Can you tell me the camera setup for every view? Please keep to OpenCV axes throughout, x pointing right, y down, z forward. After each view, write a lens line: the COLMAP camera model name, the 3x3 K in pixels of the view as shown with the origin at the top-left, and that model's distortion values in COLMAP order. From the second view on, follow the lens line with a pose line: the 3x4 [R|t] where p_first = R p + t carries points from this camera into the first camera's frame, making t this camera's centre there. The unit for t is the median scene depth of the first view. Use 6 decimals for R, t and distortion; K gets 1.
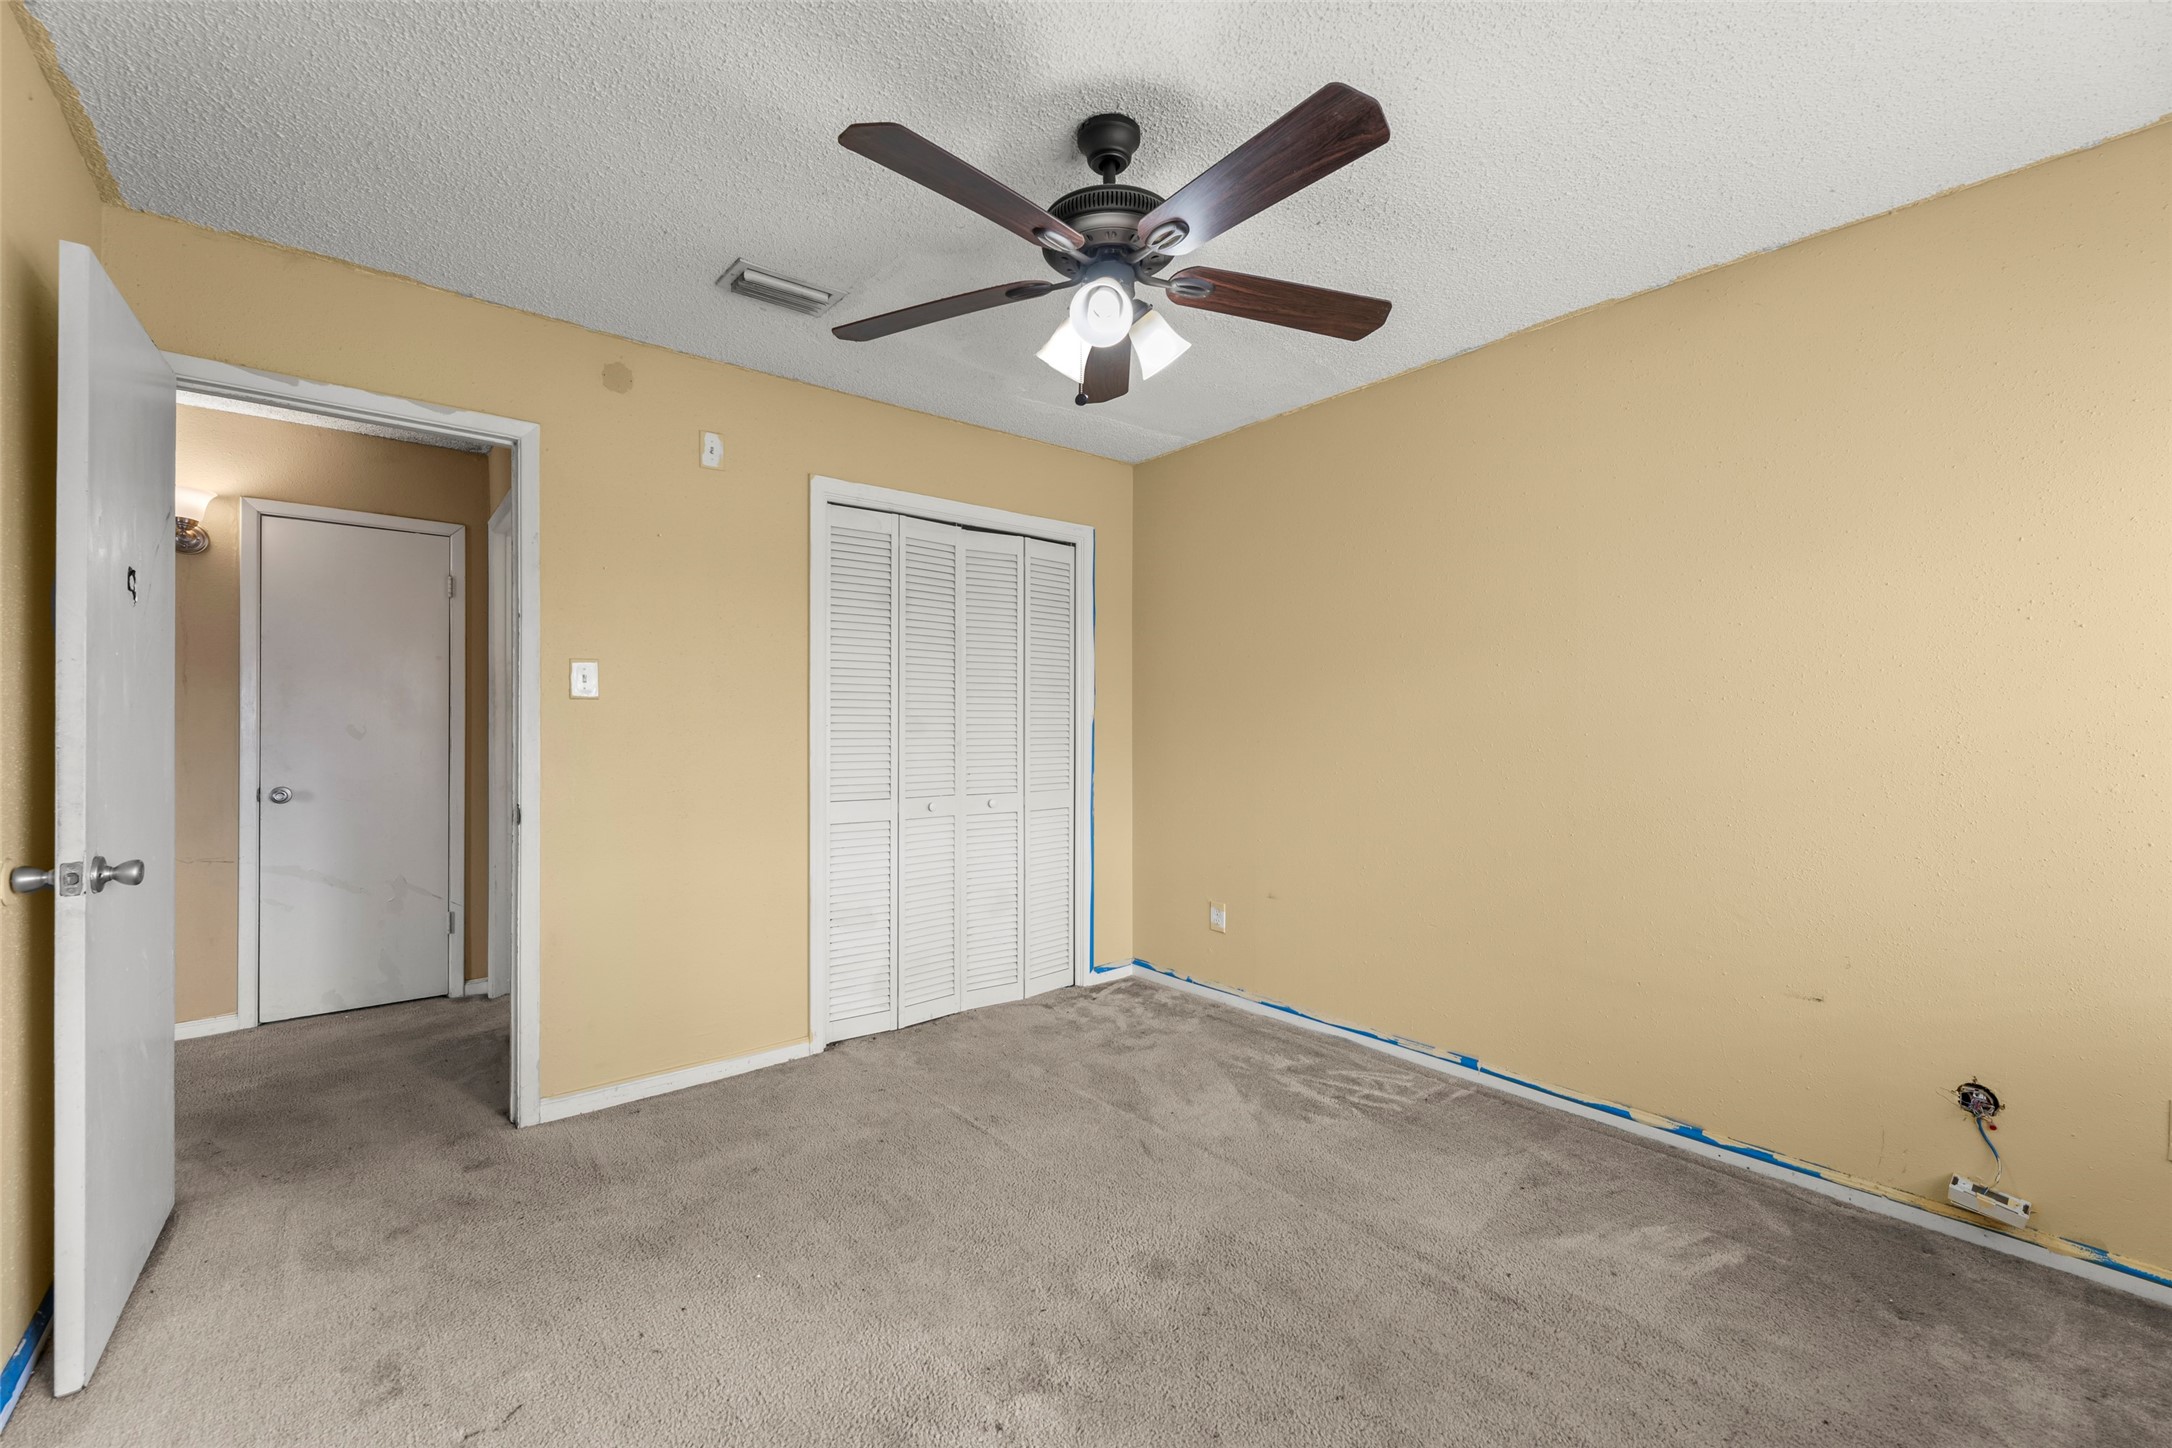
lens RADIAL K [[876.6, 0, 1081.7], [0, 876.6, 730.5], [0, 0, 1]] dist [0.001240, -0.000616]
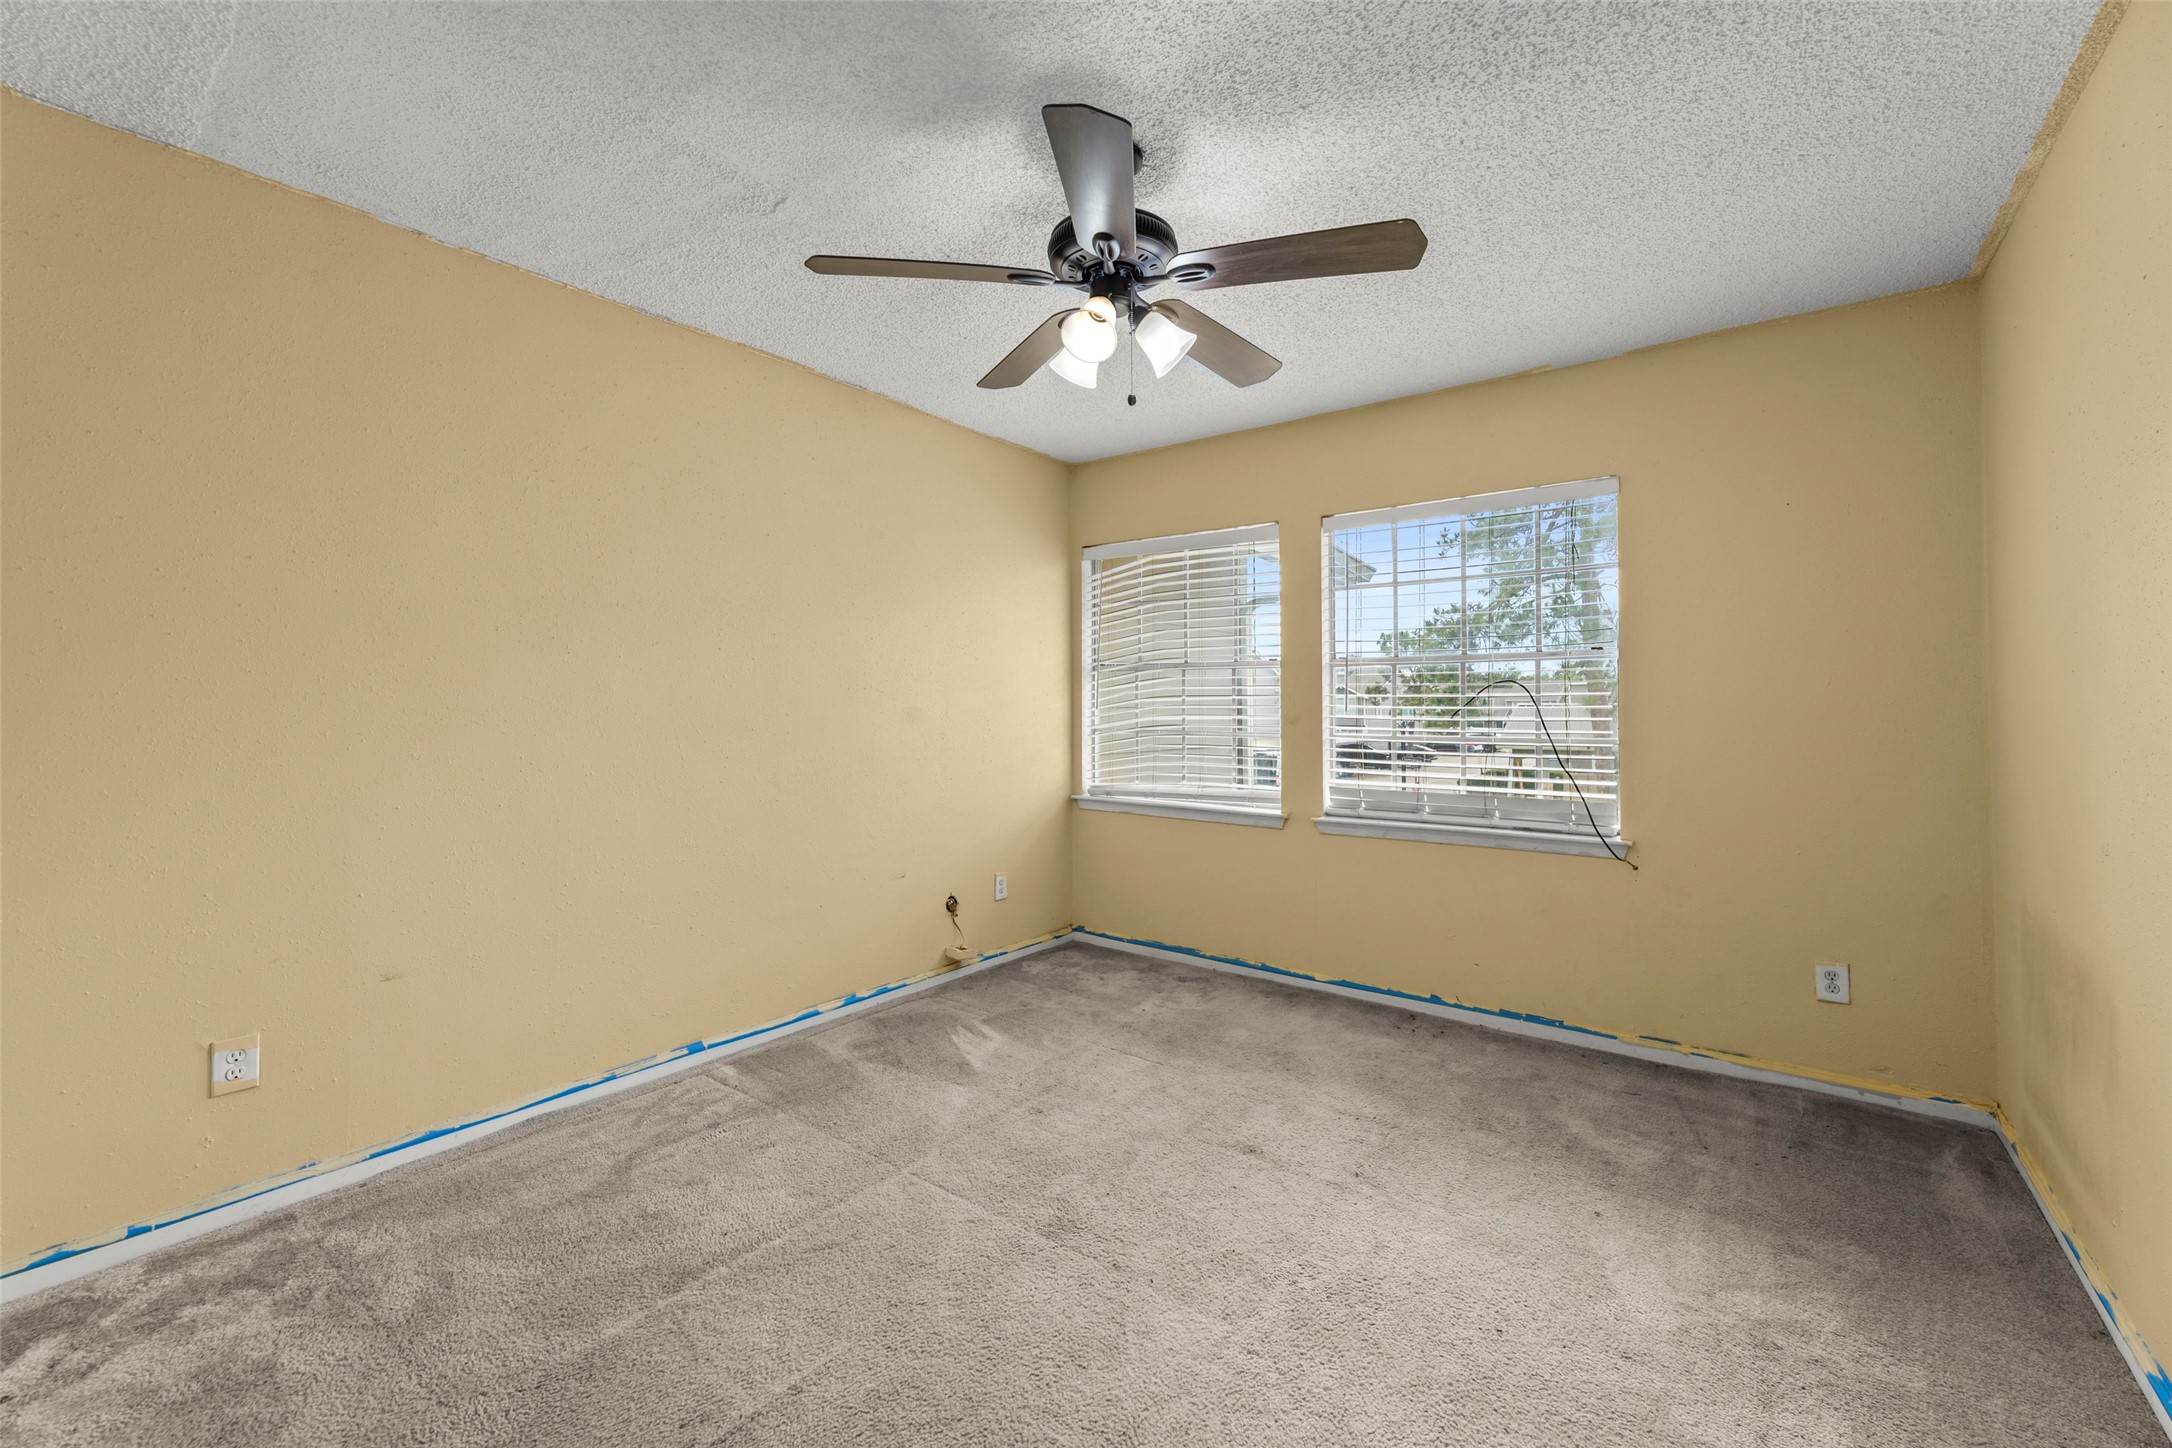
lens RADIAL K [[876.6, 0, 1081.7], [0, 876.6, 707.3], [0, 0, 1]] dist [0.001240, -0.000616]
pose [[-0.214166, -0.000823, 0.976797, -0.643829], [0.007175, 0.999971, 0.002415, -0.004164], [-0.976771, 0.007526, -0.214154, 0.820437]]
